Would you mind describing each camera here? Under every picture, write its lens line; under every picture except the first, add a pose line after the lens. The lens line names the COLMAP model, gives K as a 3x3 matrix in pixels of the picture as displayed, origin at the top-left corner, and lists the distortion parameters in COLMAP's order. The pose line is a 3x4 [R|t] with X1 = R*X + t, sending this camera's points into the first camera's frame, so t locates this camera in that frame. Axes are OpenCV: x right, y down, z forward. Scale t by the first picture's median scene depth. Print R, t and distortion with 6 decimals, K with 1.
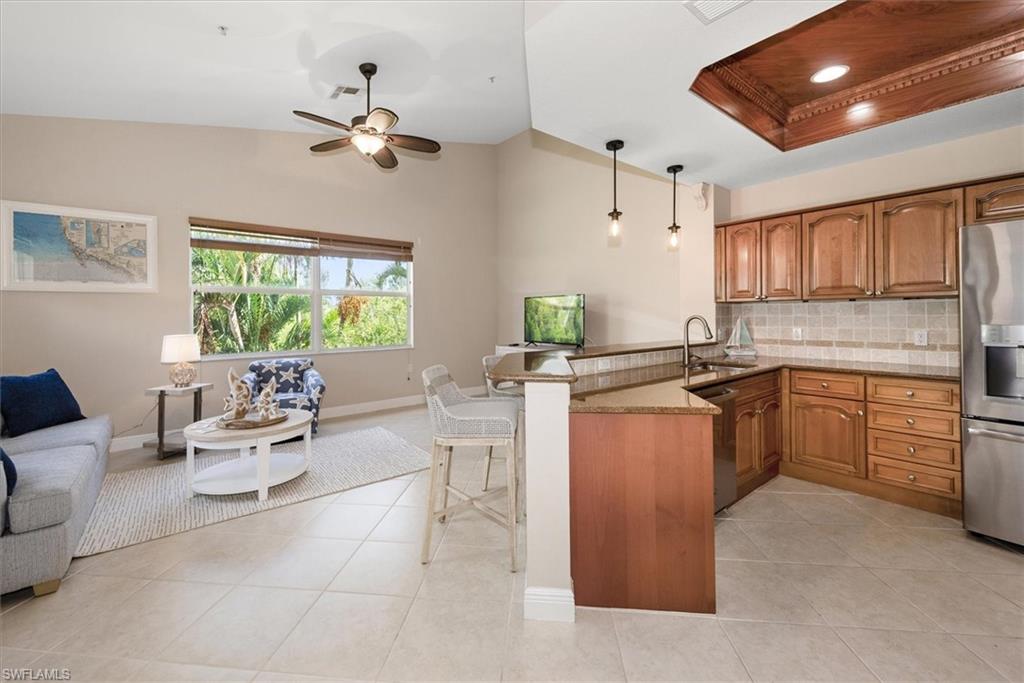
lens RADIAL K [[422.4, 0, 505.2], [0, 422.4, 314.4], [0, 0, 1]] dist [0.009987, -0.000531]
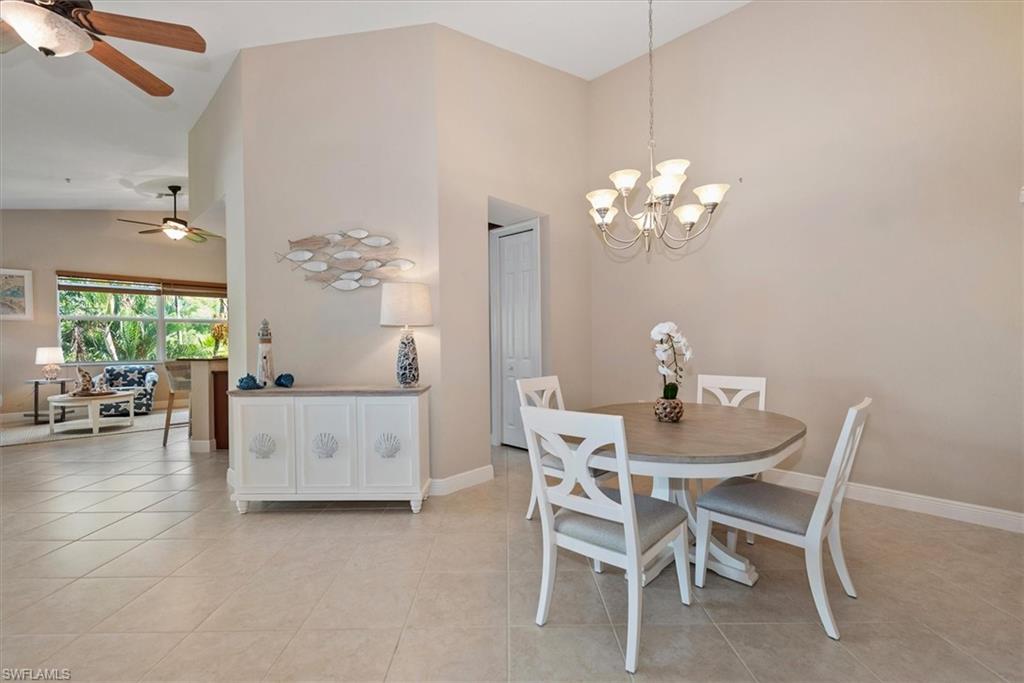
lens RADIAL K [[442.7, 0, 519.8], [0, 442.7, 345.7], [0, 0, 1]] dist [0.004082, 0.001419]
pose [[0.992130, 0.003639, 0.125160, 0.807440], [-0.005611, 0.999866, 0.015409, 0.006527], [-0.125087, -0.015990, 0.992017, -0.912625]]
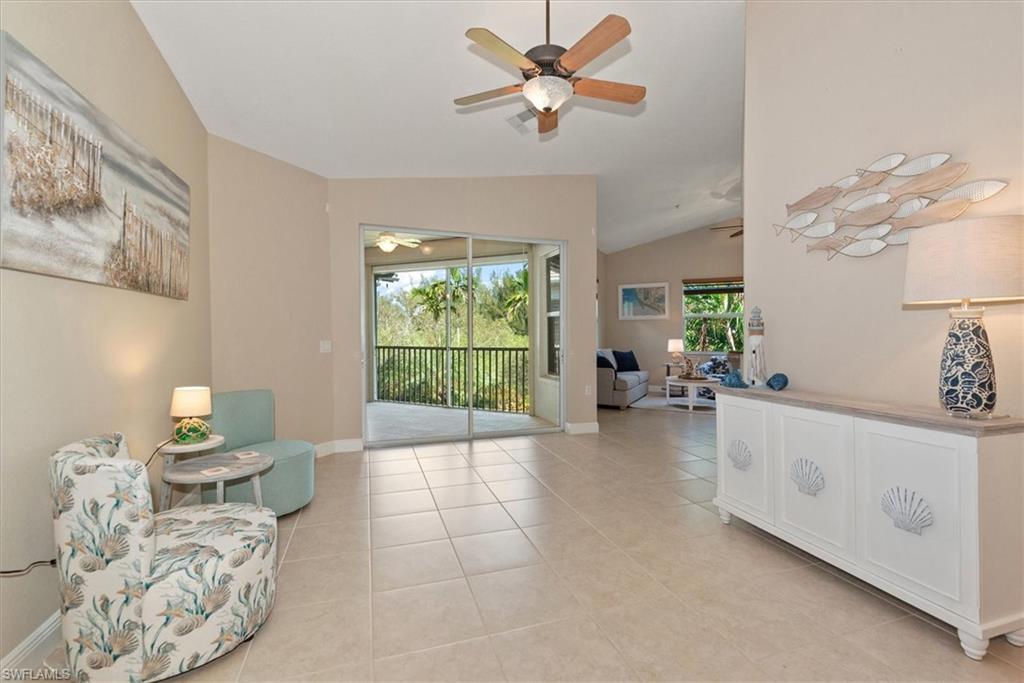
lens RADIAL K [[442.7, 0, 509.0], [0, 442.7, 345.1], [0, 0, 1]] dist [0.004082, 0.001419]
pose [[0.406641, 0.027975, -0.913160, 0.928422], [-0.000970, 0.999544, 0.030189, 0.012972], [0.913587, -0.011390, 0.406483, -0.654769]]
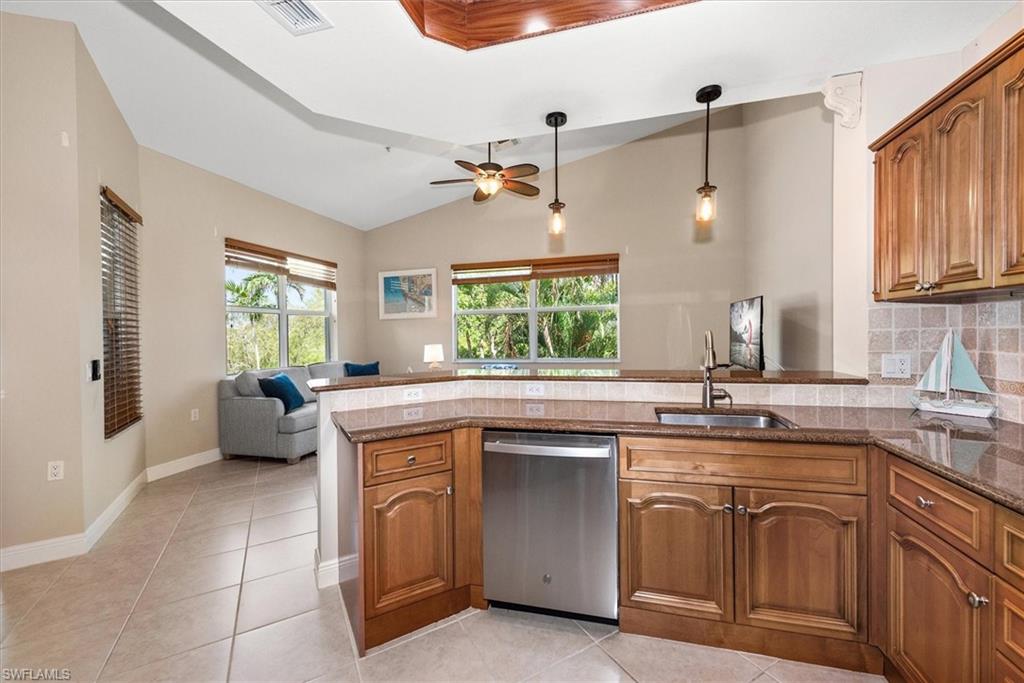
lens RADIAL K [[422.4, 0, 516.7], [0, 422.4, 338.9], [0, 0, 1]] dist [0.009987, -0.000531]
pose [[0.582704, 0.009349, -0.812631, 0.677453], [0.018159, 0.999534, 0.024520, -0.003778], [0.812481, -0.029044, 0.582263, 0.365992]]
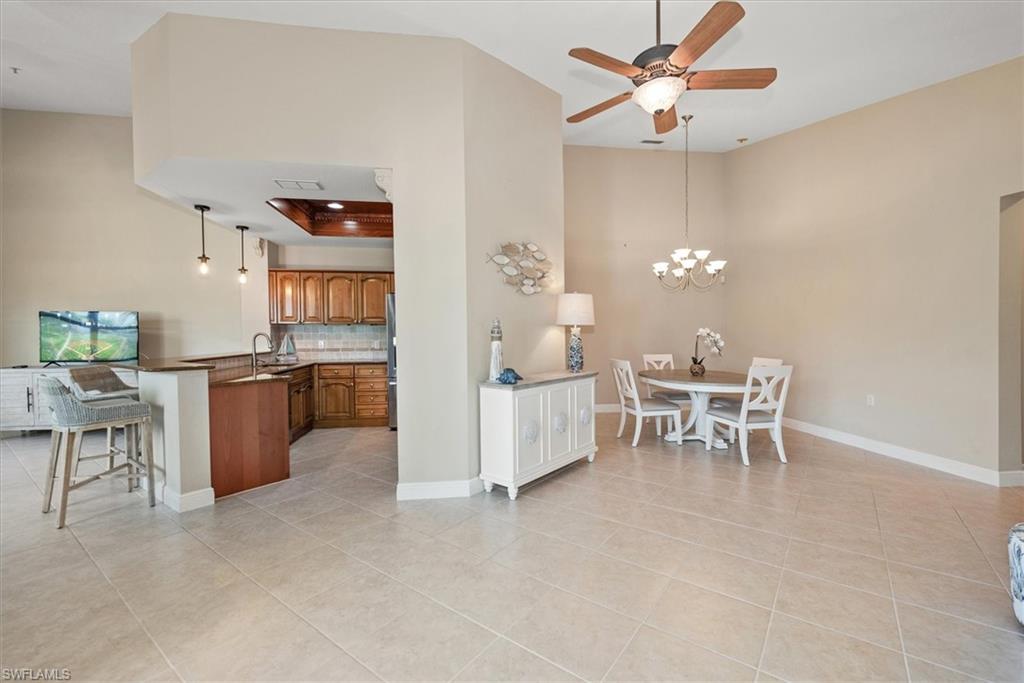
lens RADIAL K [[422.4, 0, 503.6], [0, 422.4, 348.4], [0, 0, 1]] dist [0.009987, -0.000531]
pose [[0.521577, -0.024919, 0.852840, -0.333784], [-0.003665, 0.999499, 0.031445, 0.006735], [-0.853197, -0.019527, 0.521224, -0.445555]]
